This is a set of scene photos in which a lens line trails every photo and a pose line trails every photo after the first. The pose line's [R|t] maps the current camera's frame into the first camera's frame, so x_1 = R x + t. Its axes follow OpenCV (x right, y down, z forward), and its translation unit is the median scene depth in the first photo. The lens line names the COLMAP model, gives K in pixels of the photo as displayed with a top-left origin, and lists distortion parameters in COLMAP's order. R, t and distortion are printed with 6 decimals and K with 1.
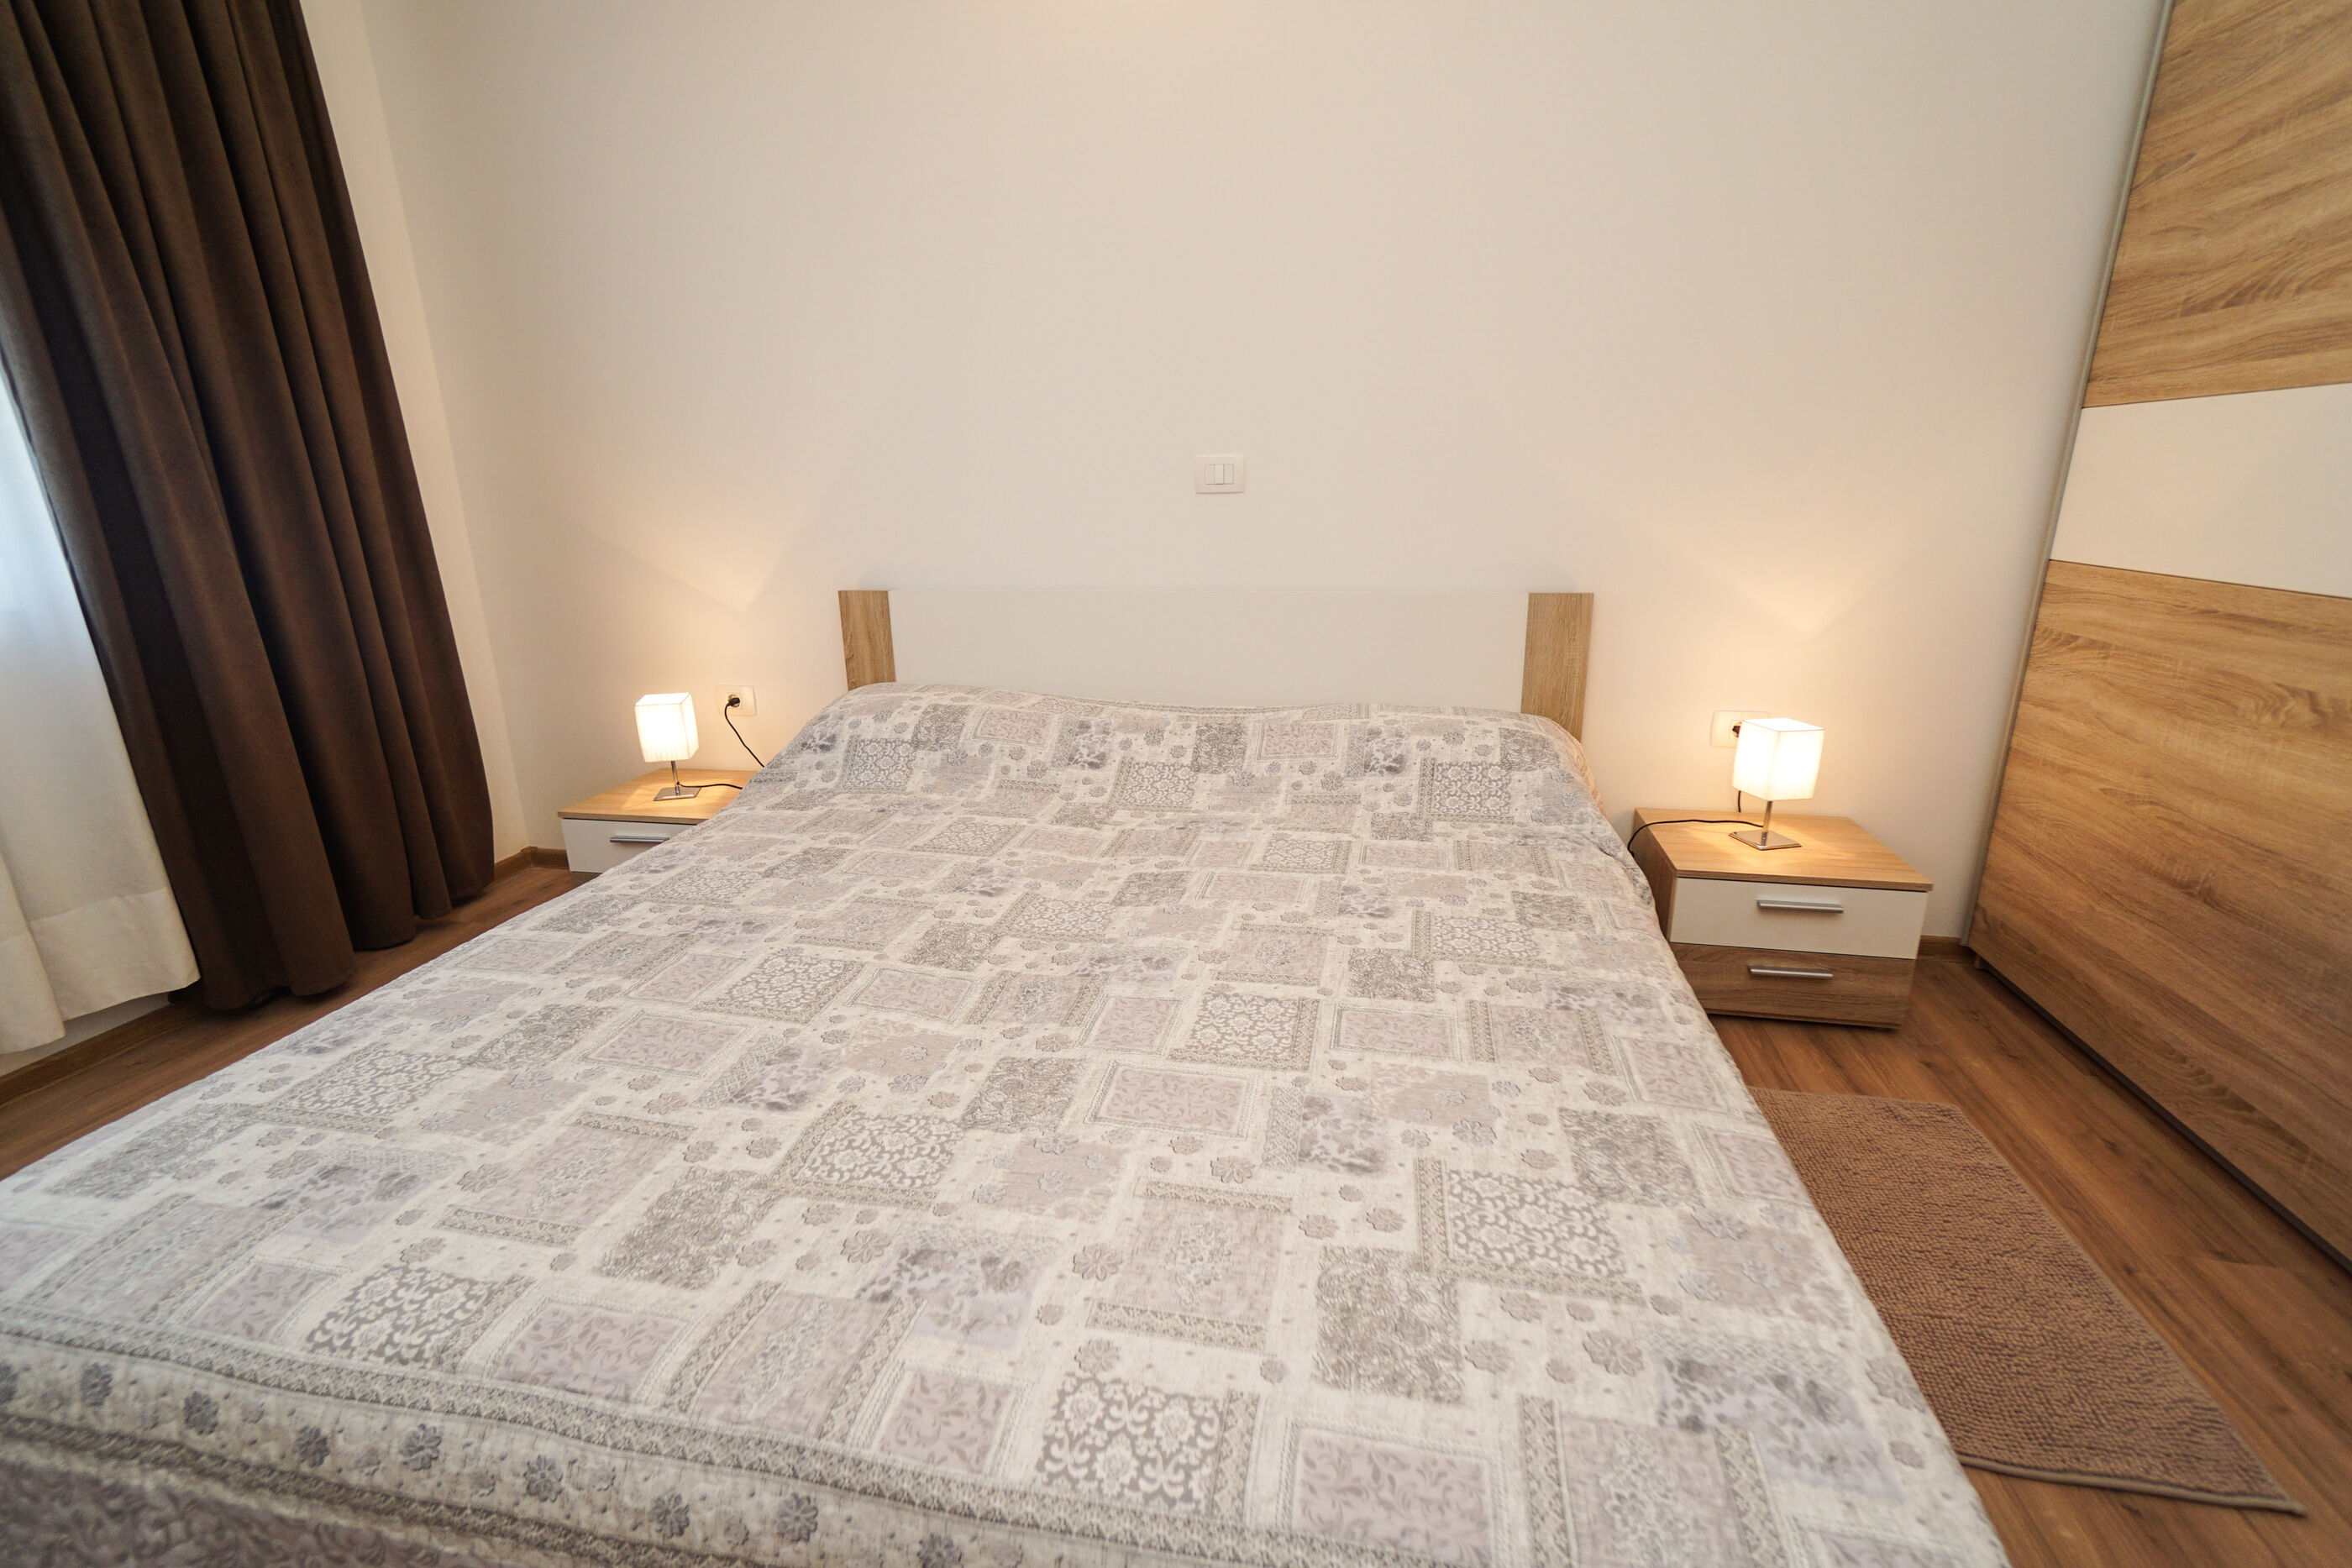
lens RADIAL K [[1045.1, 0, 1180.5], [0, 1045.1, 762.8], [0, 0, 1]] dist [-0.015252, 0.014842]
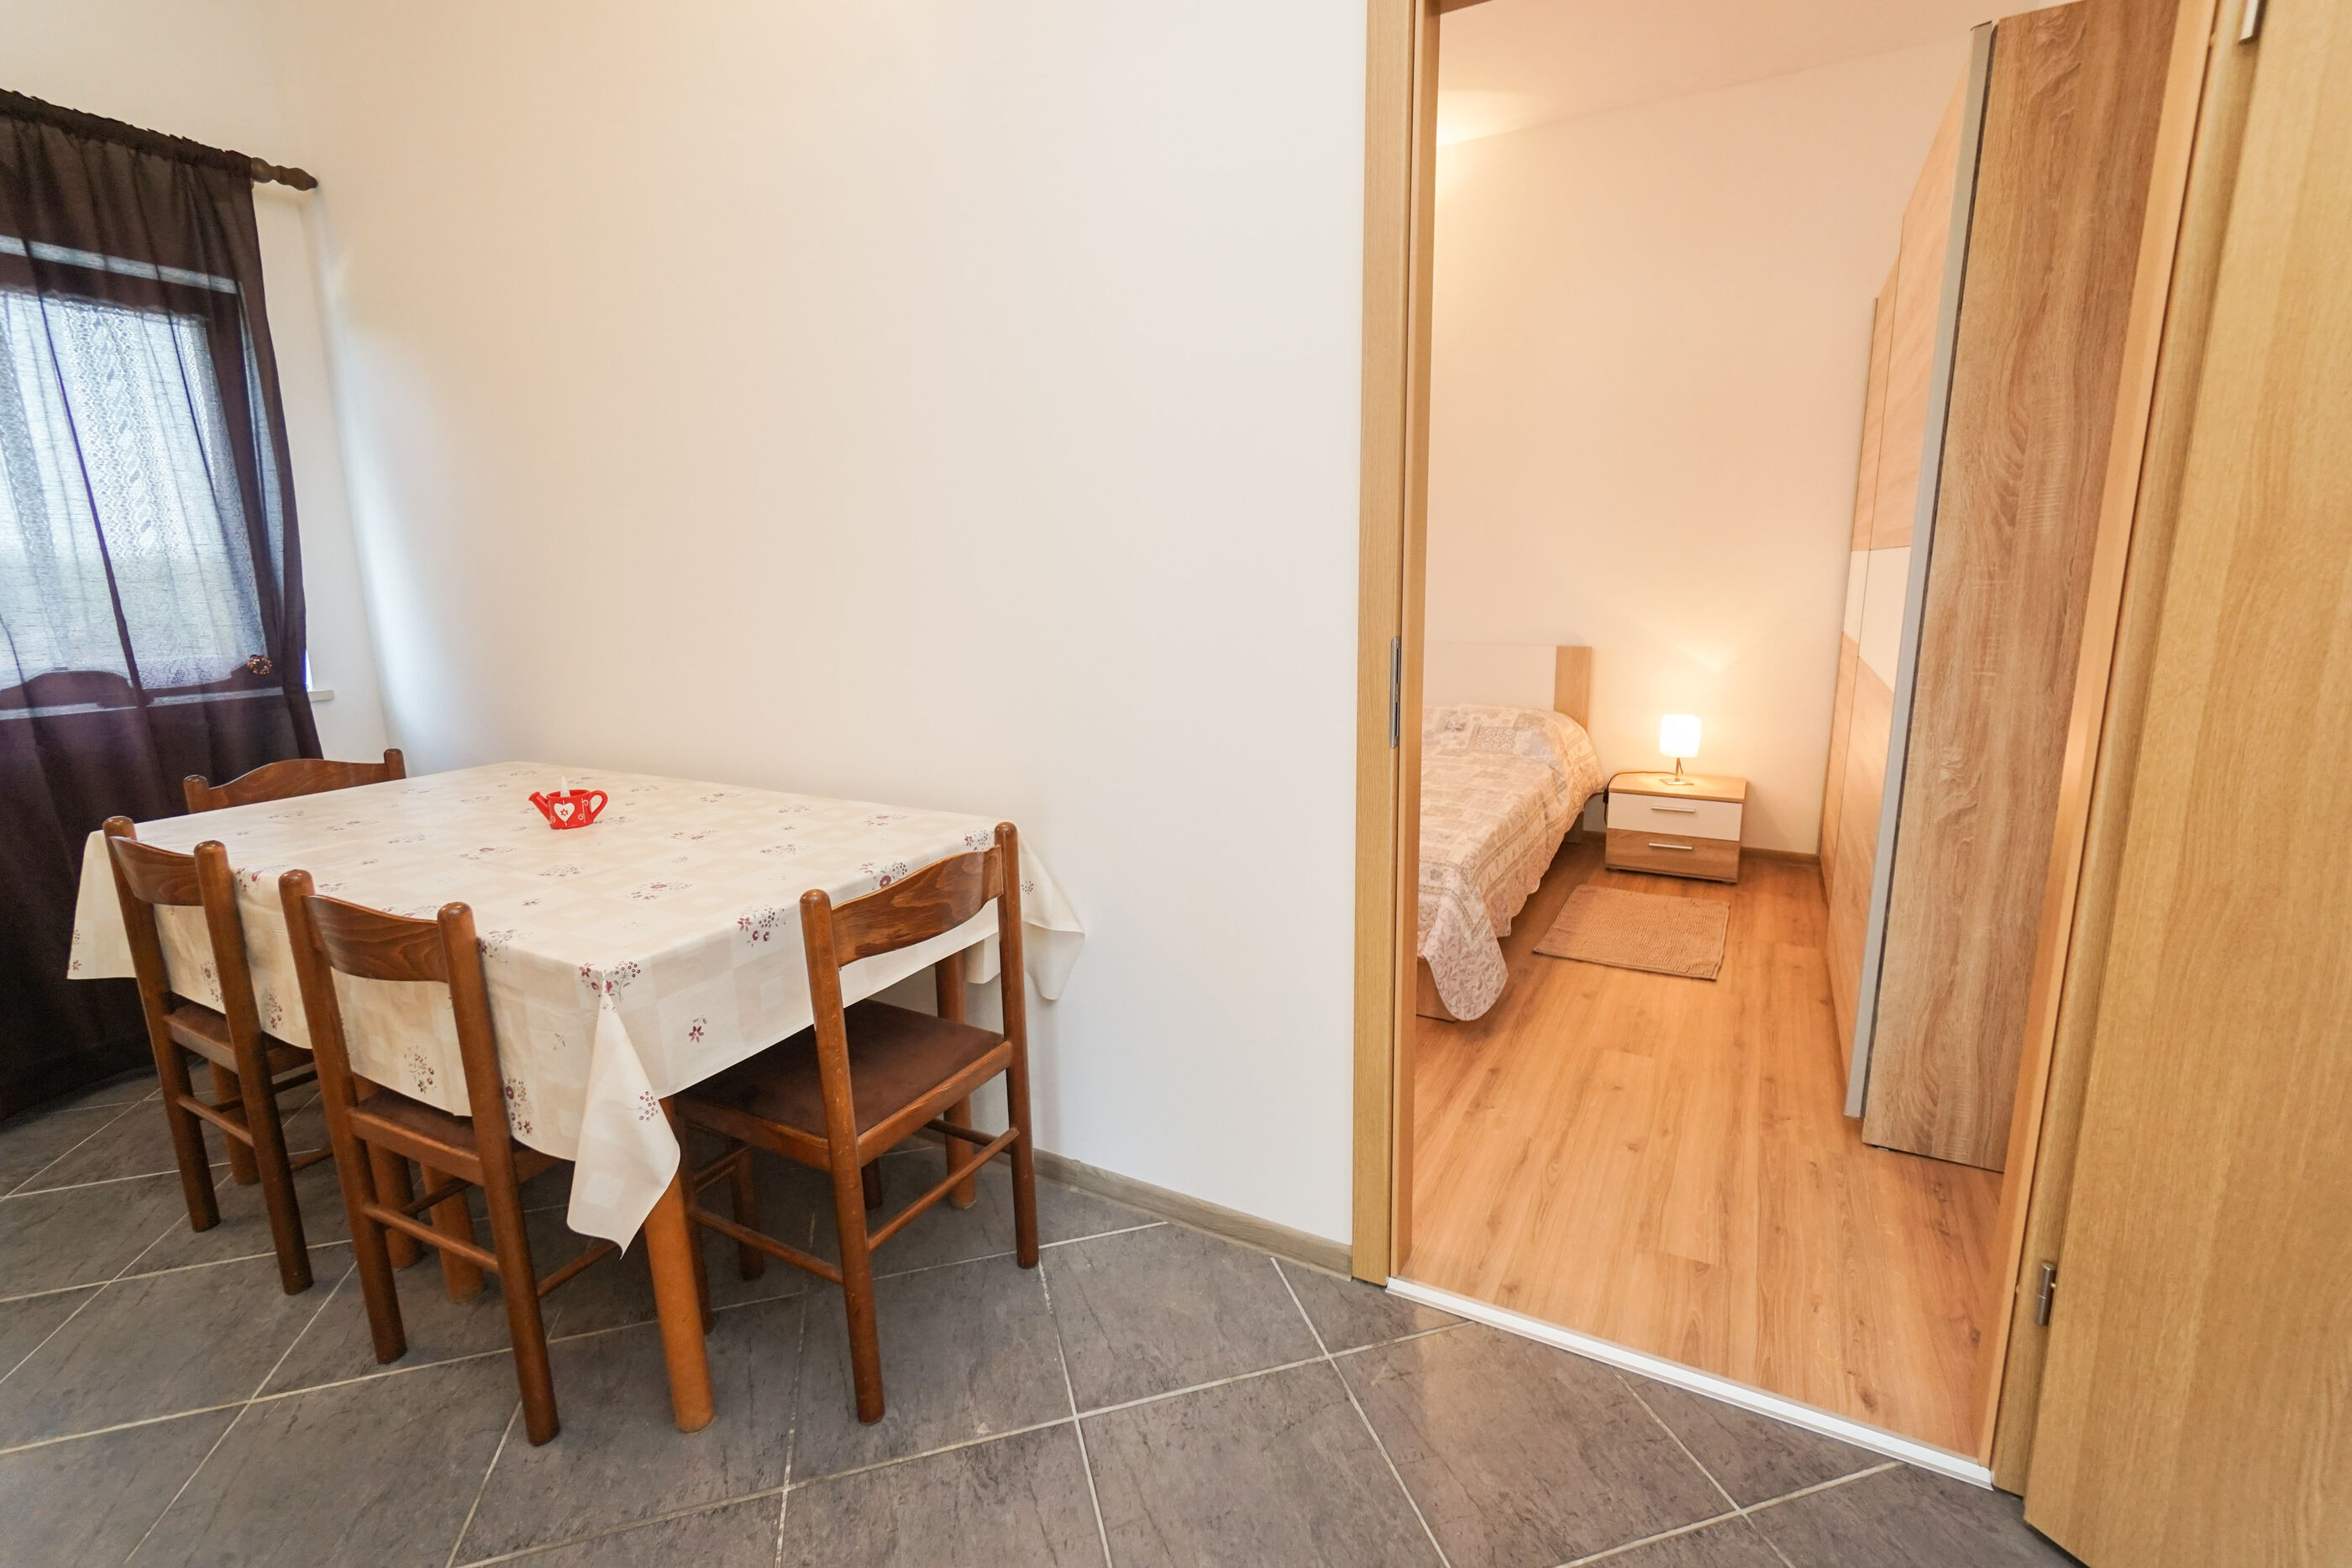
lens RADIAL K [[1051.5, 0, 1179.6], [0, 1051.5, 758.3], [0, 0, 1]] dist [-0.015026, 0.015568]
pose [[0.955724, 0.056882, -0.288714, 0.329727], [-0.080970, 0.994100, -0.072177, 0.297868], [0.282905, 0.092358, 0.954691, -1.261633]]
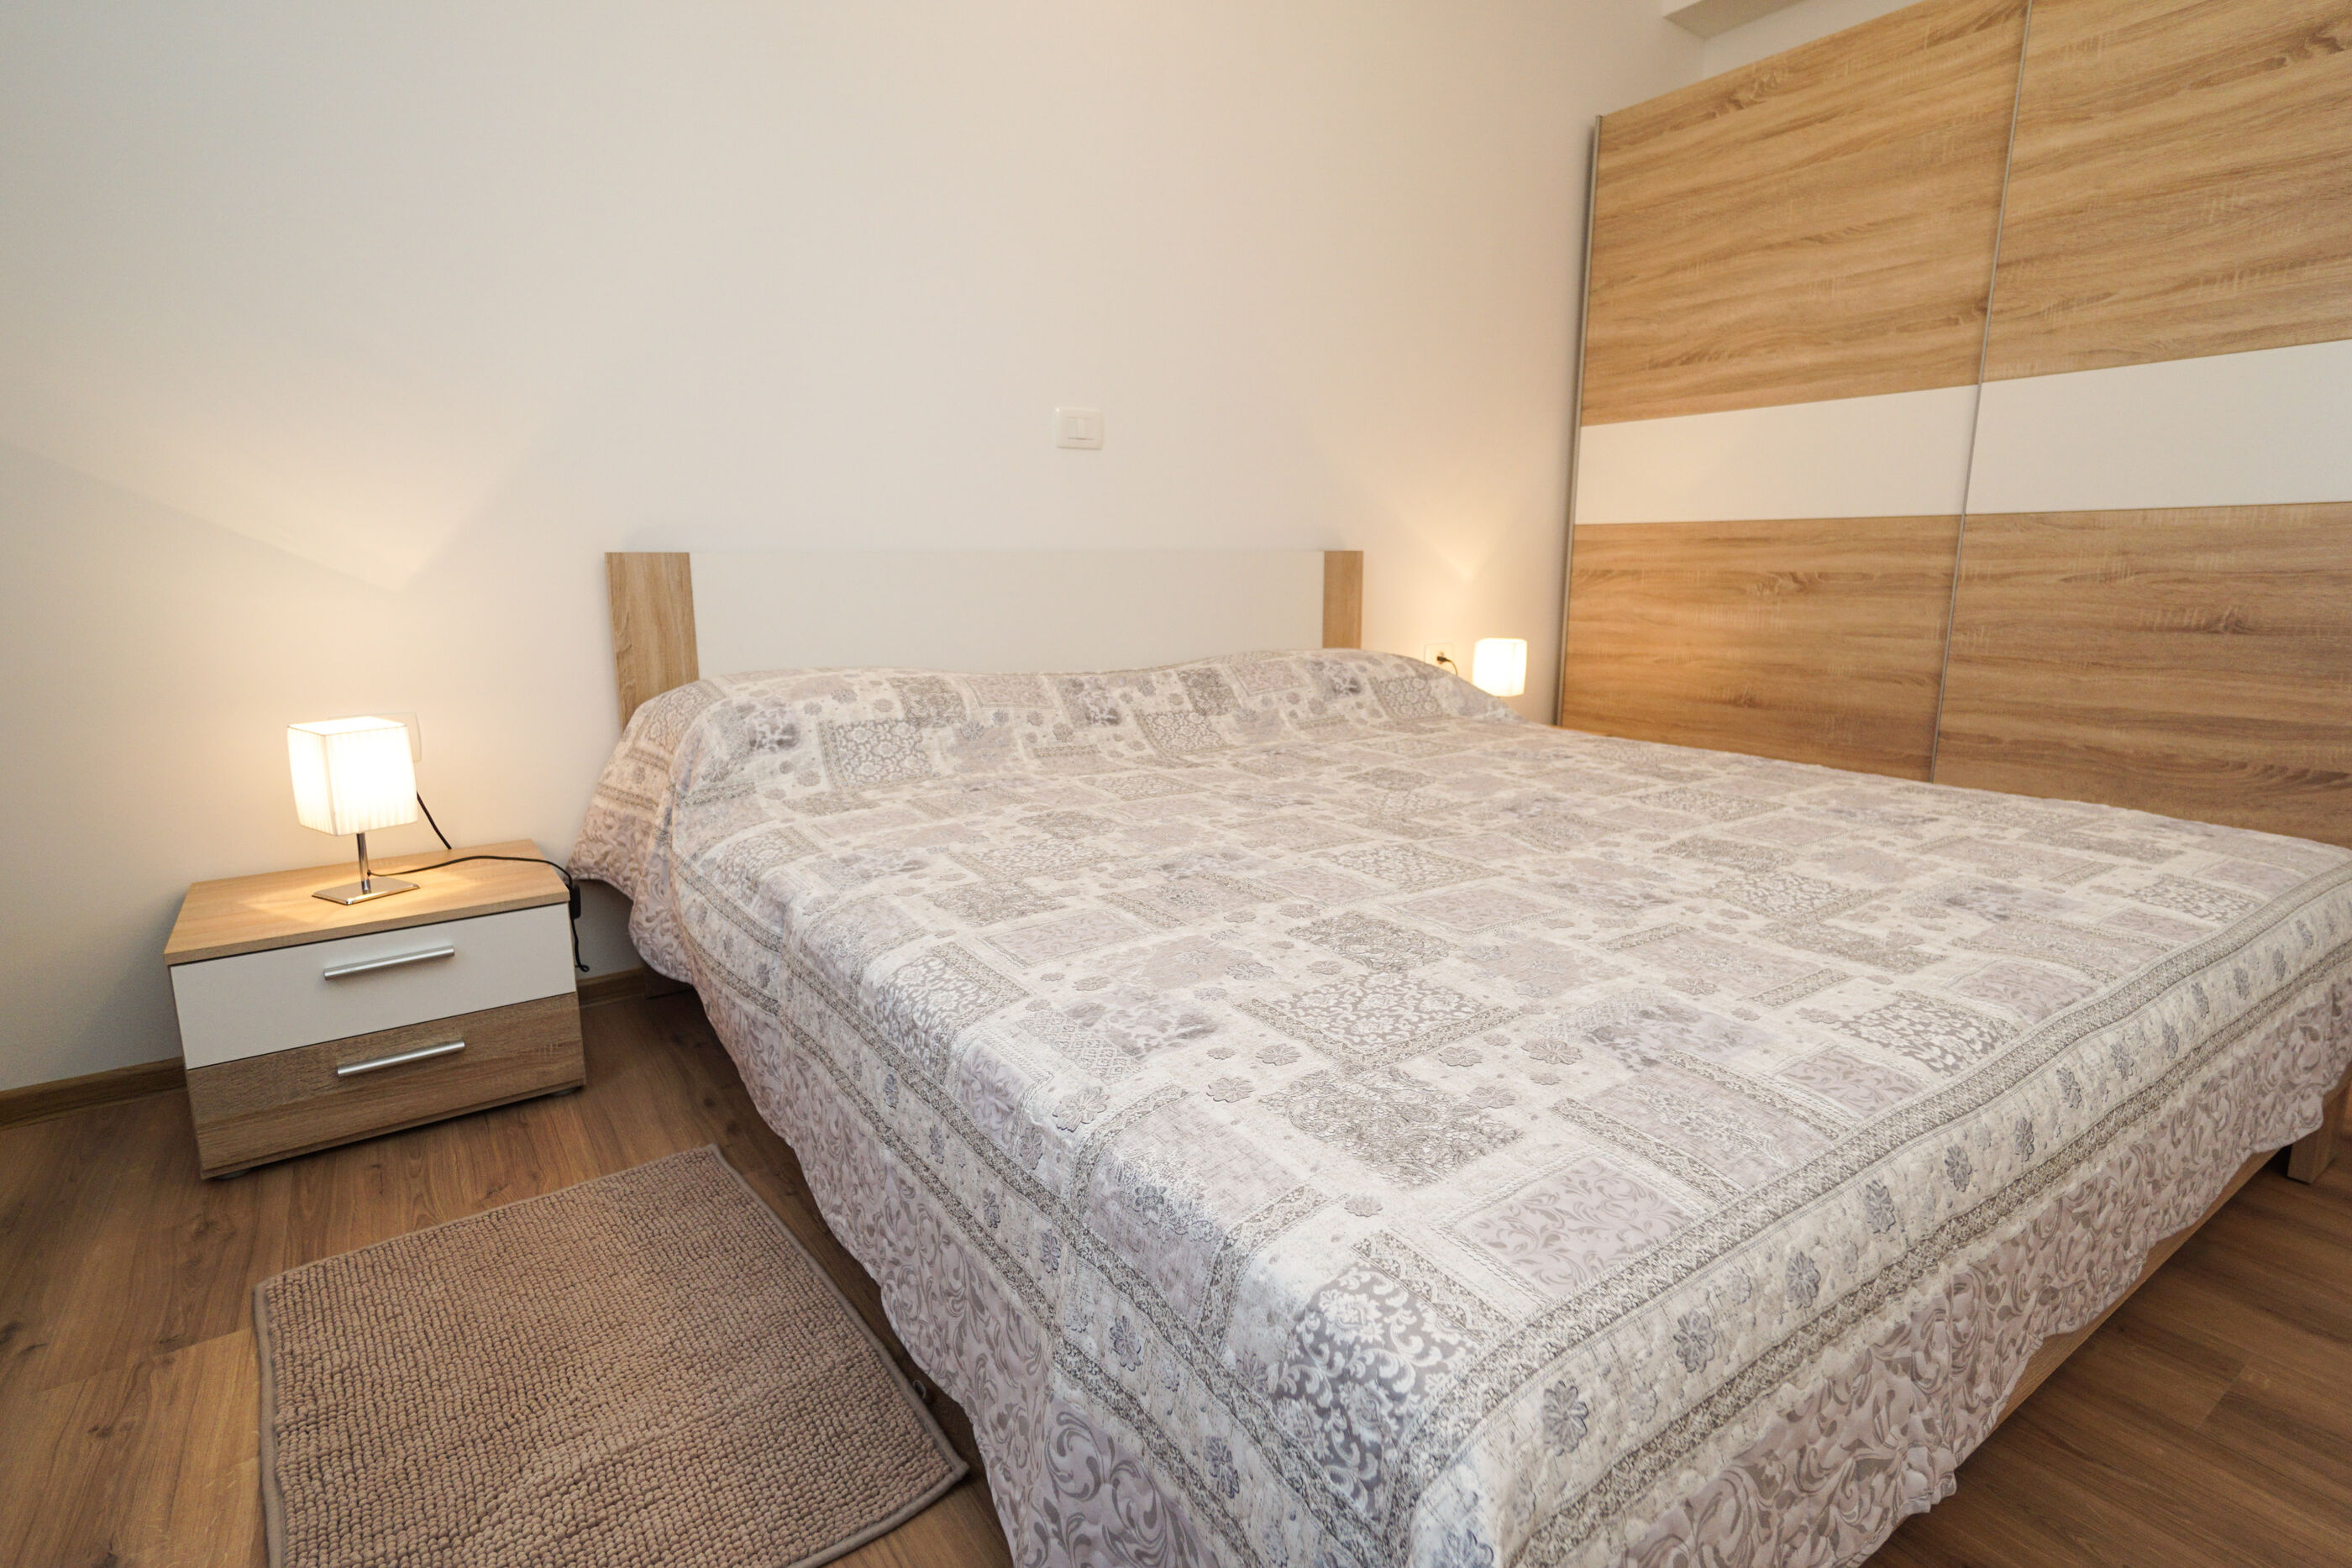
lens RADIAL K [[1153.2, 0, 1170.5], [0, 1153.2, 761.3], [0, 0, 1]] dist [0.021002, -0.000155]
pose [[0.691304, -0.113555, 0.713585, -0.979425], [0.184139, 0.982653, -0.022017, 0.086401], [-0.698707, 0.146620, 0.700222, 0.344599]]
